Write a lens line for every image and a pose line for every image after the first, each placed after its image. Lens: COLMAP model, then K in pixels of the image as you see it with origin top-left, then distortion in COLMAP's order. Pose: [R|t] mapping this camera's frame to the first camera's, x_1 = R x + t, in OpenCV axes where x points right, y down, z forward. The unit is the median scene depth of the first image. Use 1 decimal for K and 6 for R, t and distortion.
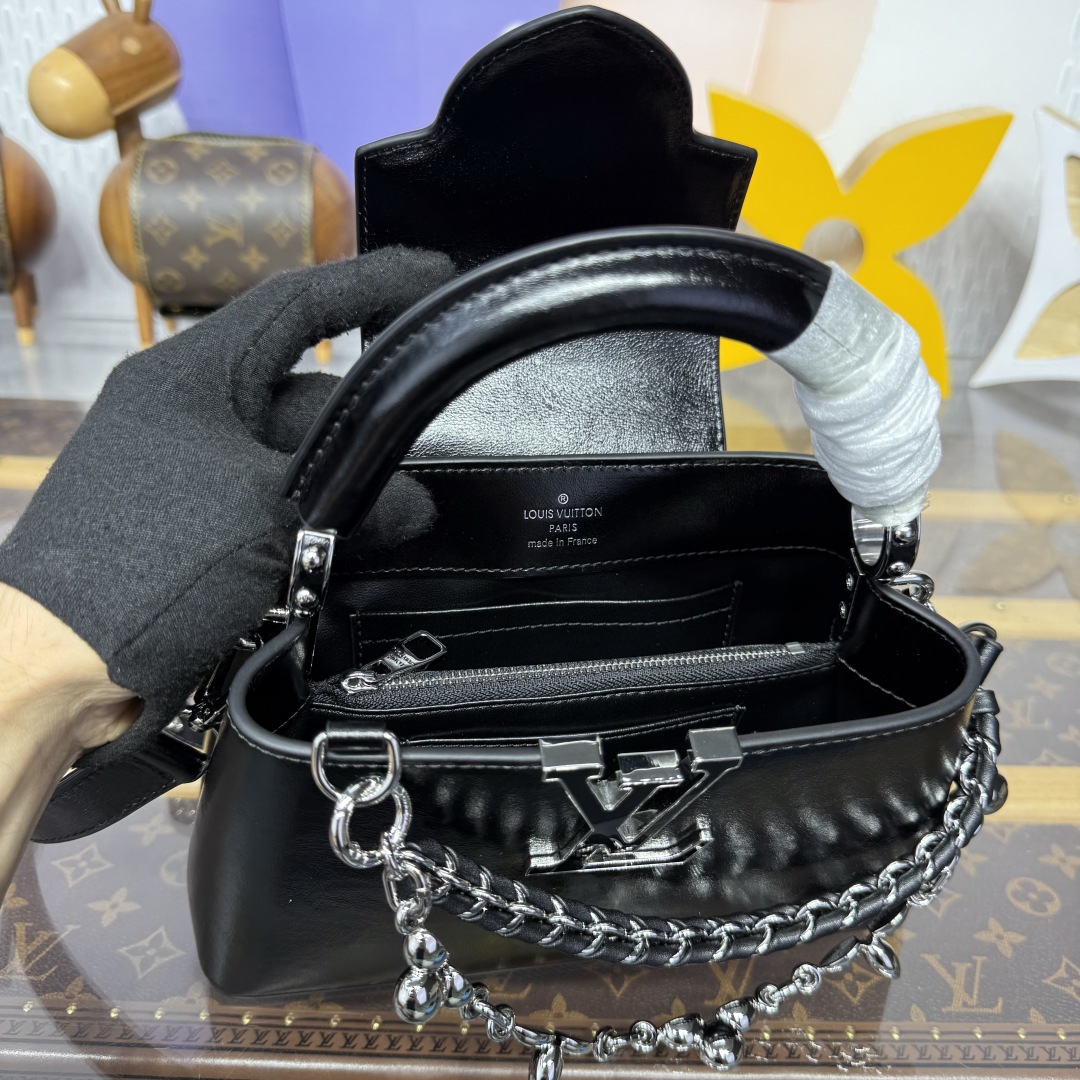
lens RADIAL K [[1103.6, 0, 540.0], [0, 1103.6, 540.0], [0, 0, 1]] dist [-0.010781, -0.012998]
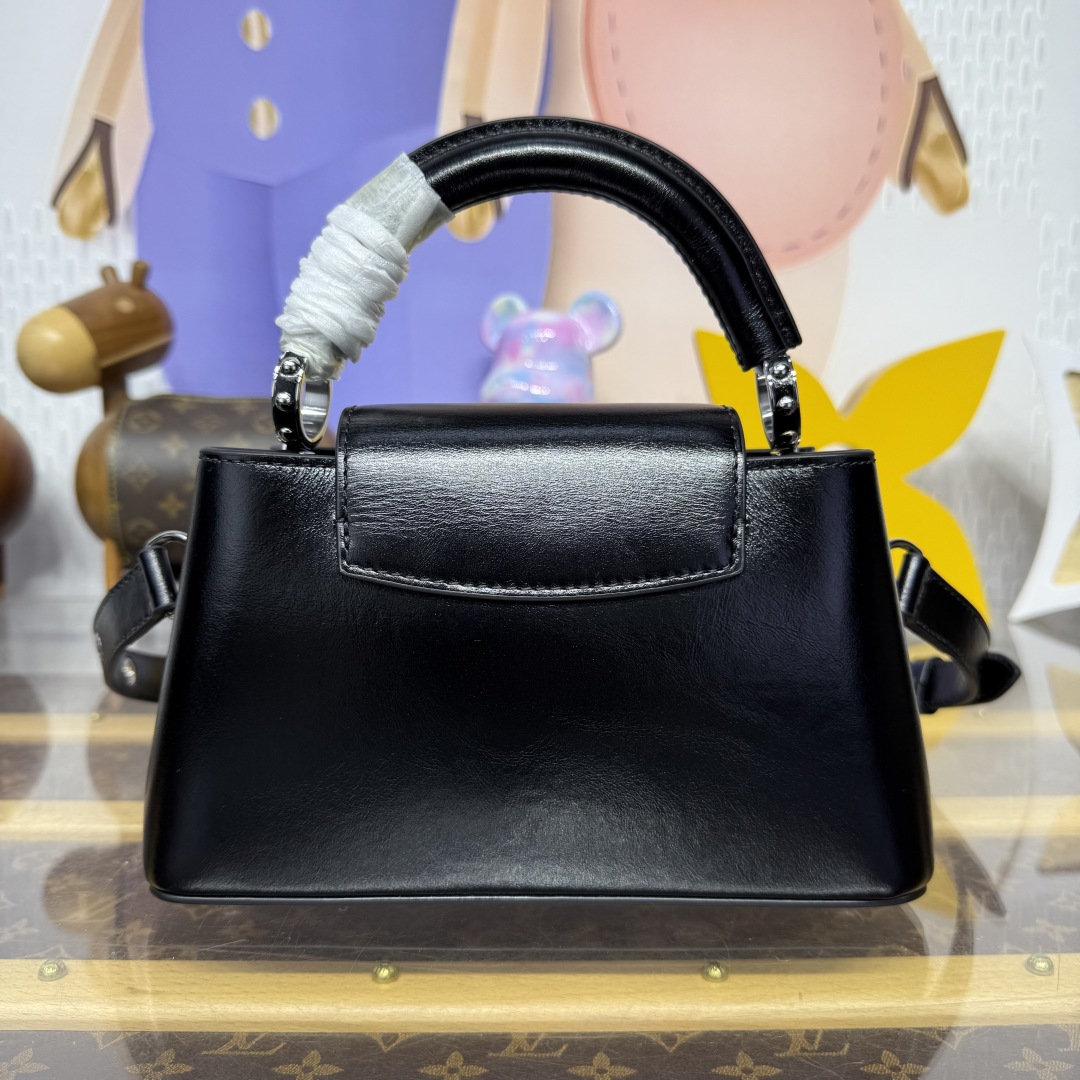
lens RADIAL K [[1094.1, 0, 557.0], [0, 1094.1, 539.4], [0, 0, 1]] dist [-0.009535, -0.033075]
pose [[0.998758, -0.039934, 0.029779, -0.014898], [0.048223, 0.924970, -0.376968, 0.136028], [-0.012491, 0.377936, 0.925748, 0.144868]]
